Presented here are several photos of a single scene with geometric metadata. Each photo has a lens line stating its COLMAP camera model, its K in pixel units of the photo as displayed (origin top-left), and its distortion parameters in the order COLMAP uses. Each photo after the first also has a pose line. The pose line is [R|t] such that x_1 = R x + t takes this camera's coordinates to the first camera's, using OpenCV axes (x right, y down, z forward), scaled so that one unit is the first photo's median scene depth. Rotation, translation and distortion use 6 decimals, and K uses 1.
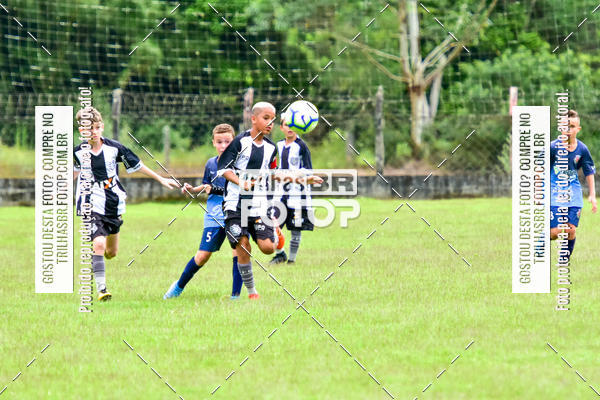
lens RADIAL K [[3292.3, 0, 300.3], [0, 3292.3, 202.2], [0, 0, 1]] dist [0.406095, 0.000000]
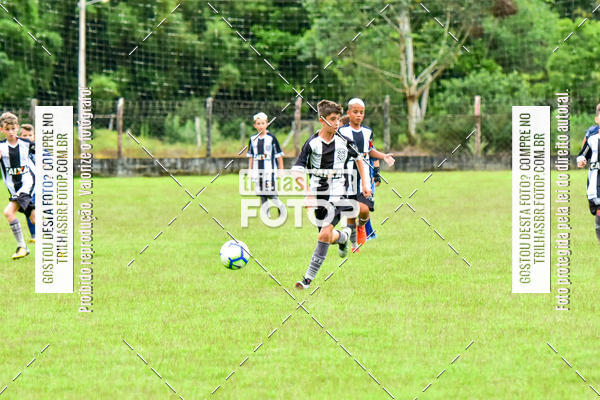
lens RADIAL K [[3292.3, 0, 299.5], [0, 3292.3, 197.0], [0, 0, 1]] dist [0.406095, 0.000000]
pose [[1.000000, -0.000027, -0.000263, -0.014761], [0.000027, 0.999999, -0.001575, 0.012595], [0.000263, 0.001575, 0.999999, -0.477556]]
